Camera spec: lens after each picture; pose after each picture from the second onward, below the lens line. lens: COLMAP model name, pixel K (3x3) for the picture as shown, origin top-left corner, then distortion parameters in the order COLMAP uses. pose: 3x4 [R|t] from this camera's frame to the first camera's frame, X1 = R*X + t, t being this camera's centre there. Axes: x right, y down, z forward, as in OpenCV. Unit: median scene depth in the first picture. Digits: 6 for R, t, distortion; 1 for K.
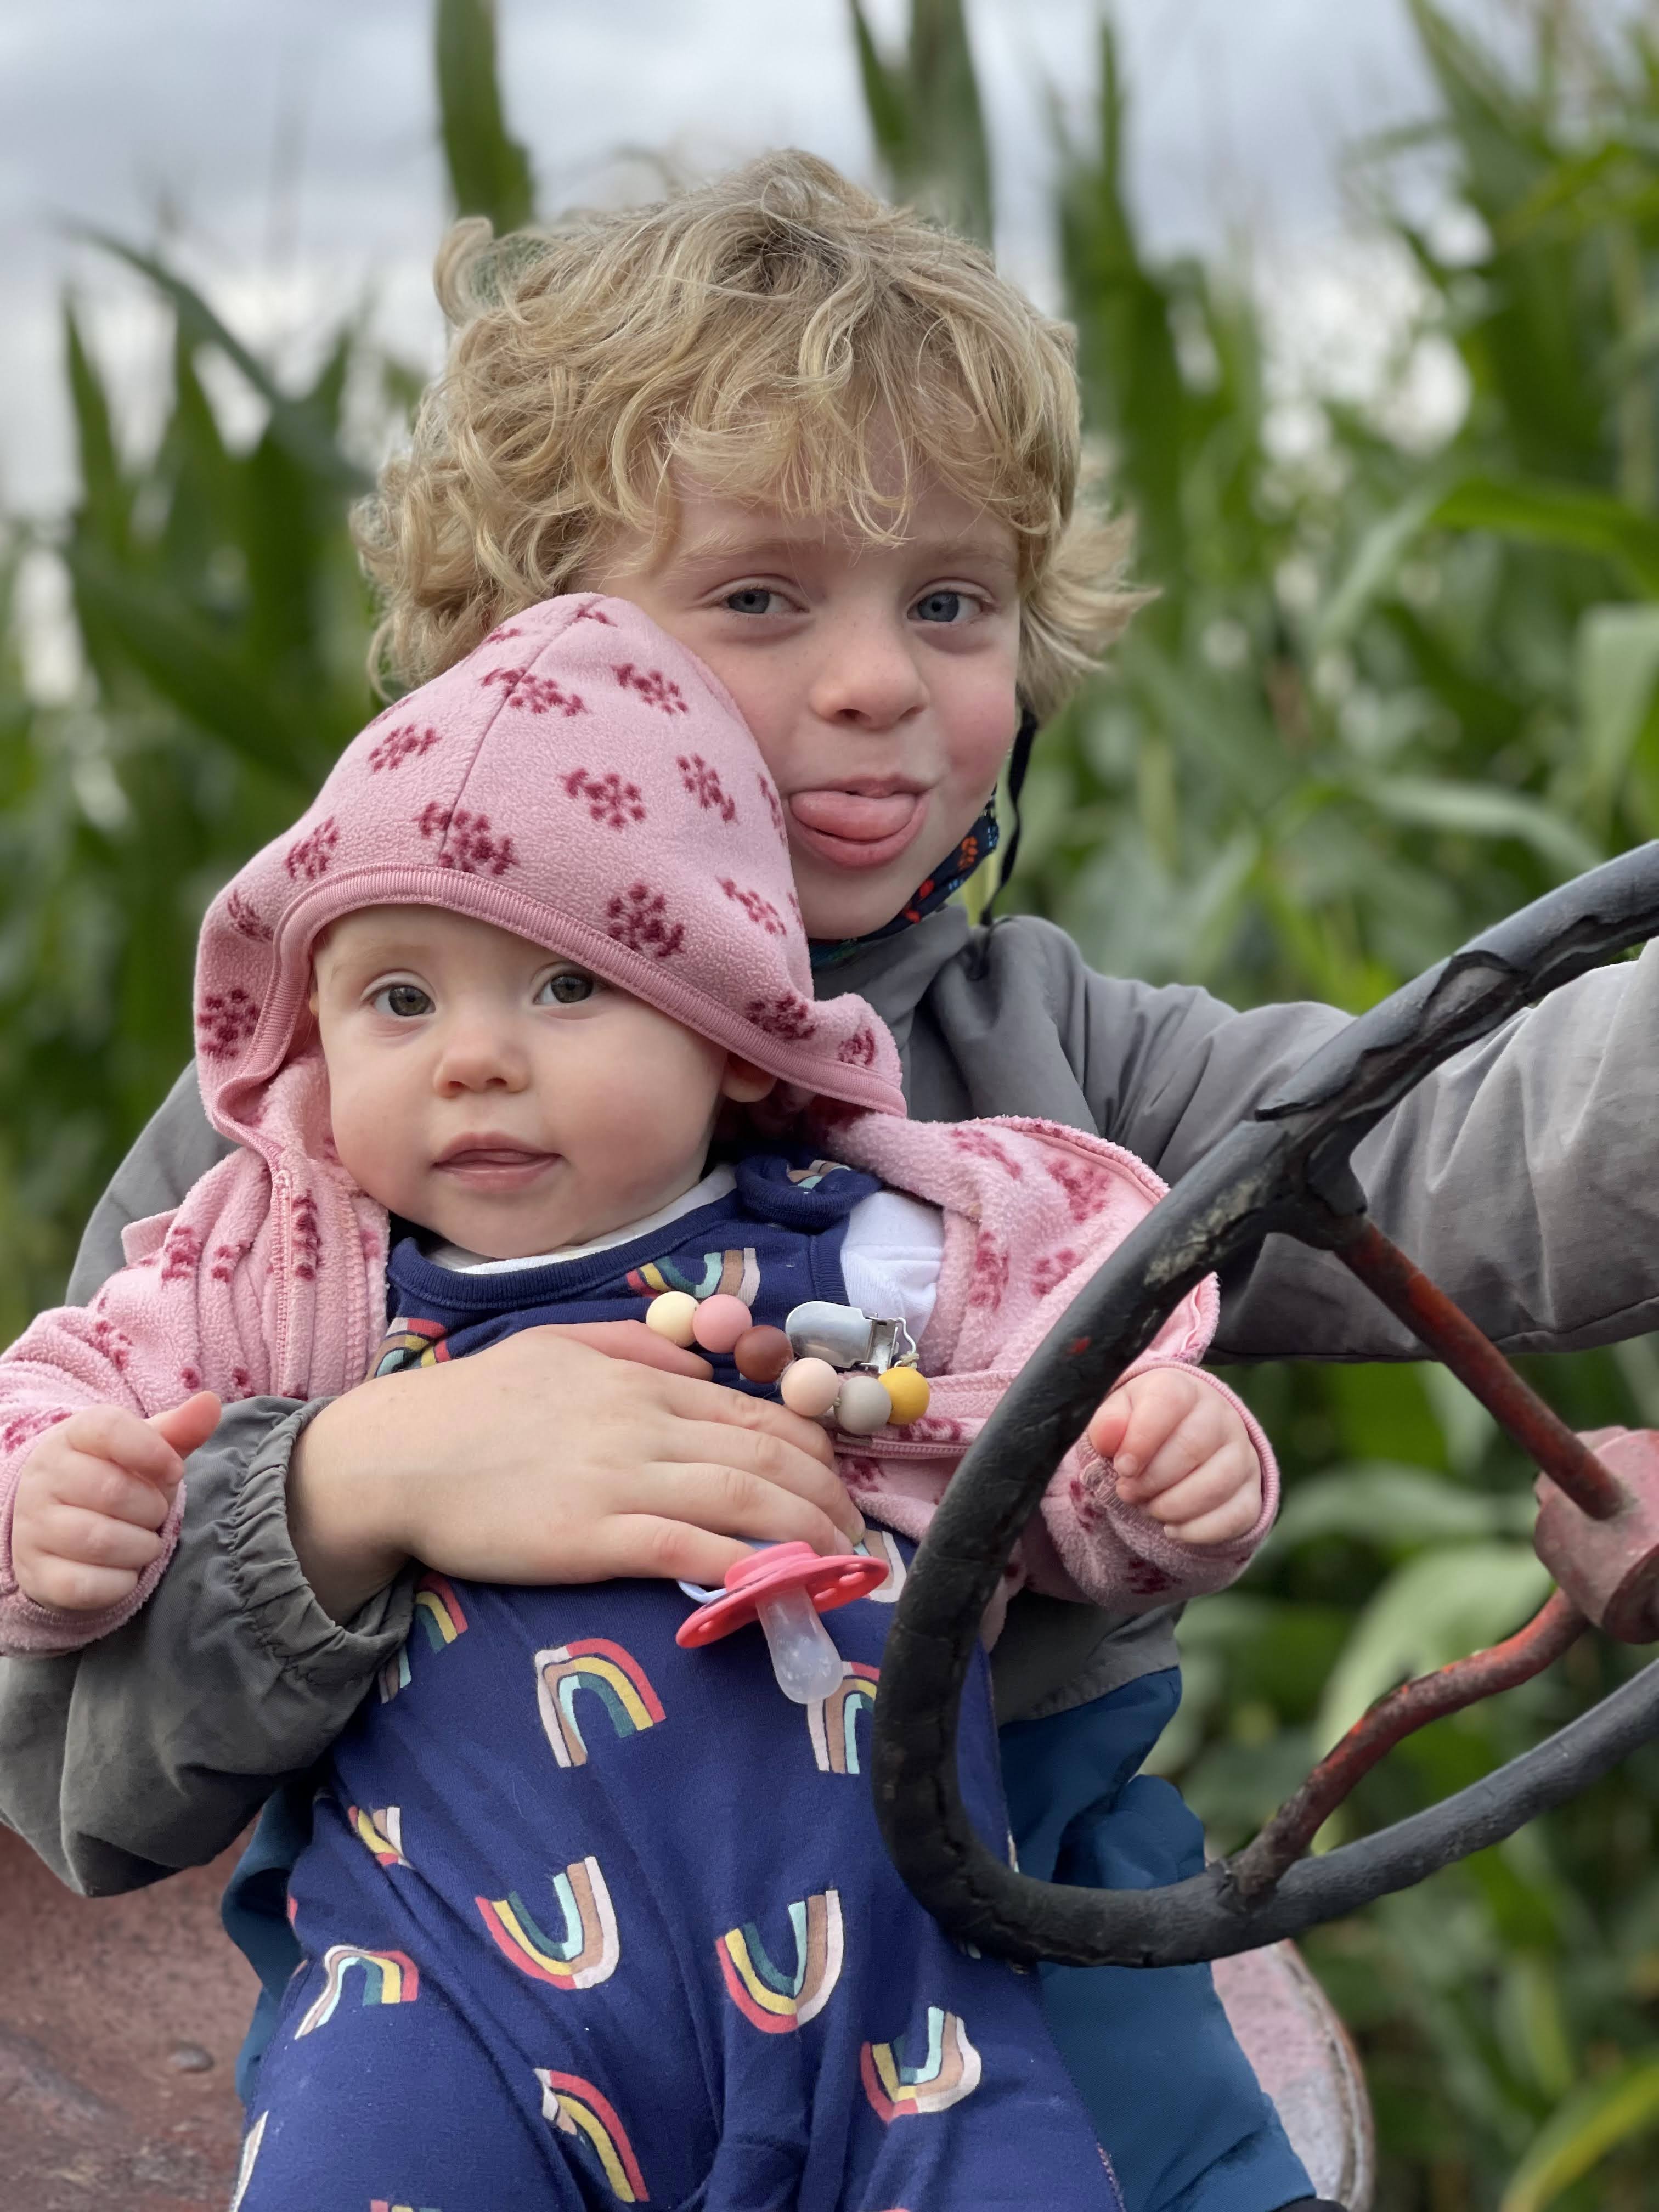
lens RADIAL K [[4199.9, 0, 832.0], [0, 4199.9, 1108.8], [0, 0, 1]] dist [0.235566, 0.000000]
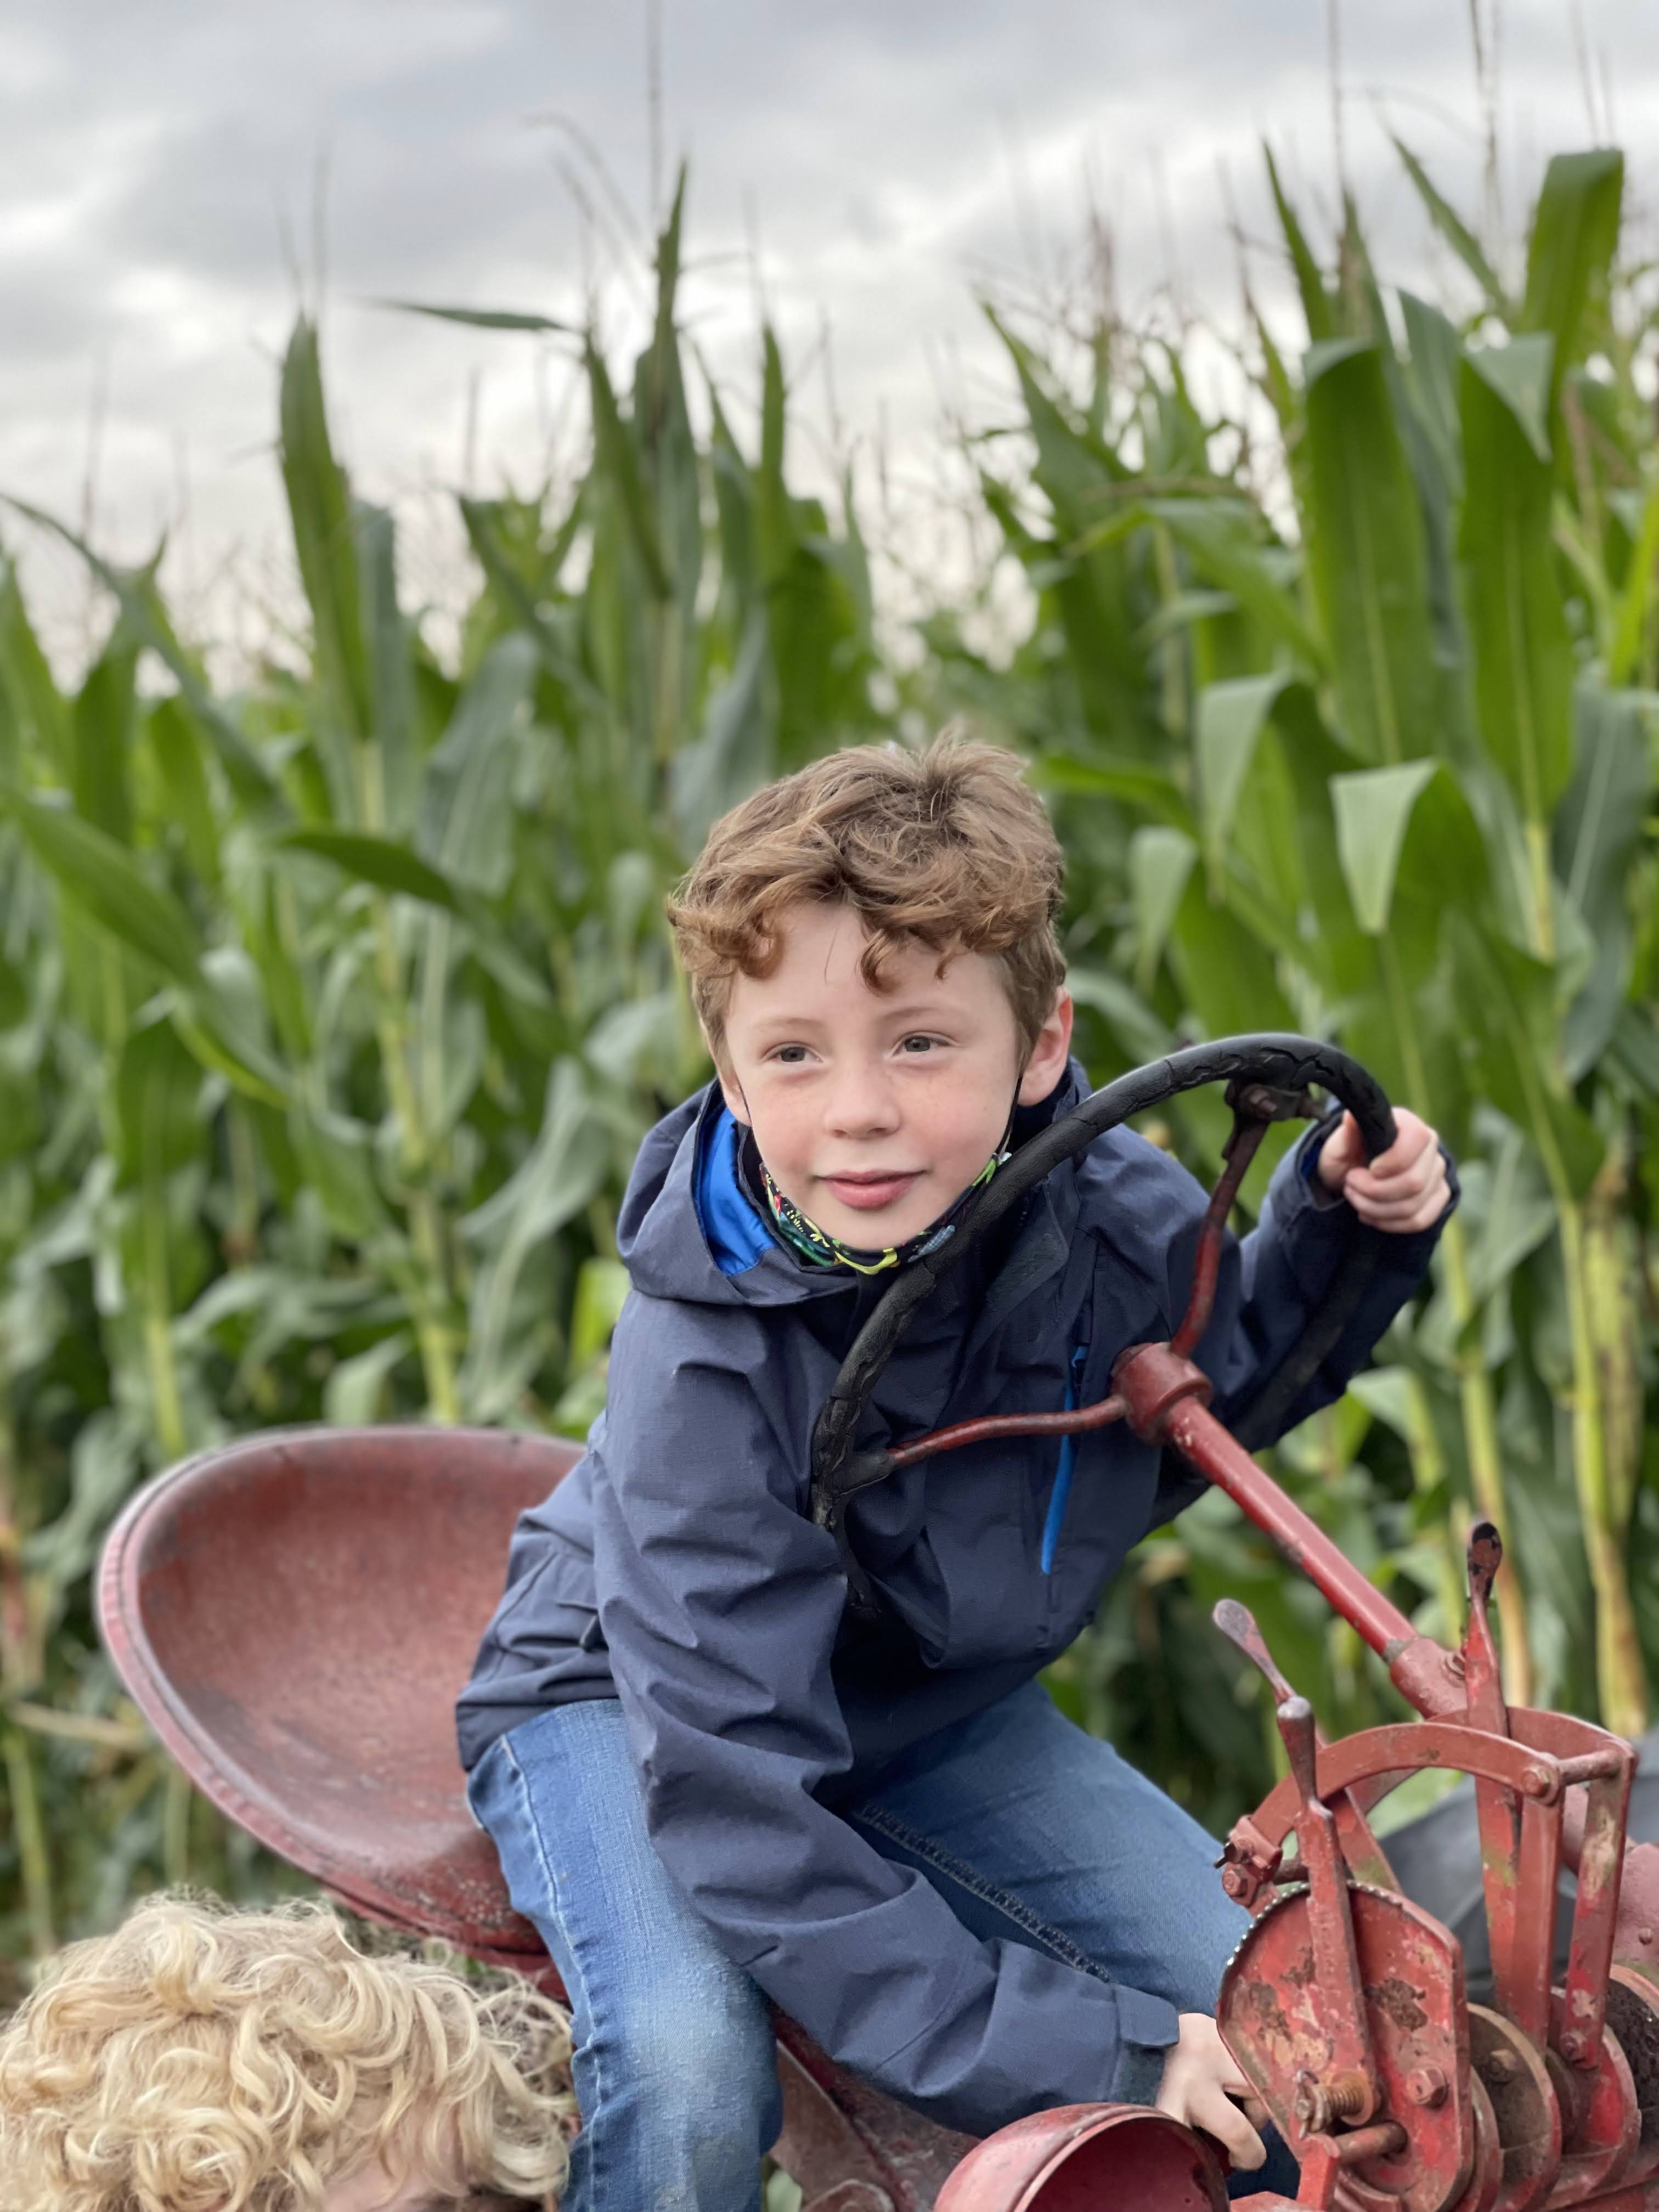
lens RADIAL K [[4199.9, 0, 830.7], [0, 4199.9, 1119.8], [0, 0, 1]] dist [0.235566, 0.000000]
pose [[0.994363, 0.002328, 0.106008, -0.059762], [-0.000137, 0.999786, -0.020667, 0.000772], [-0.106034, 0.020535, 0.994150, -0.304387]]
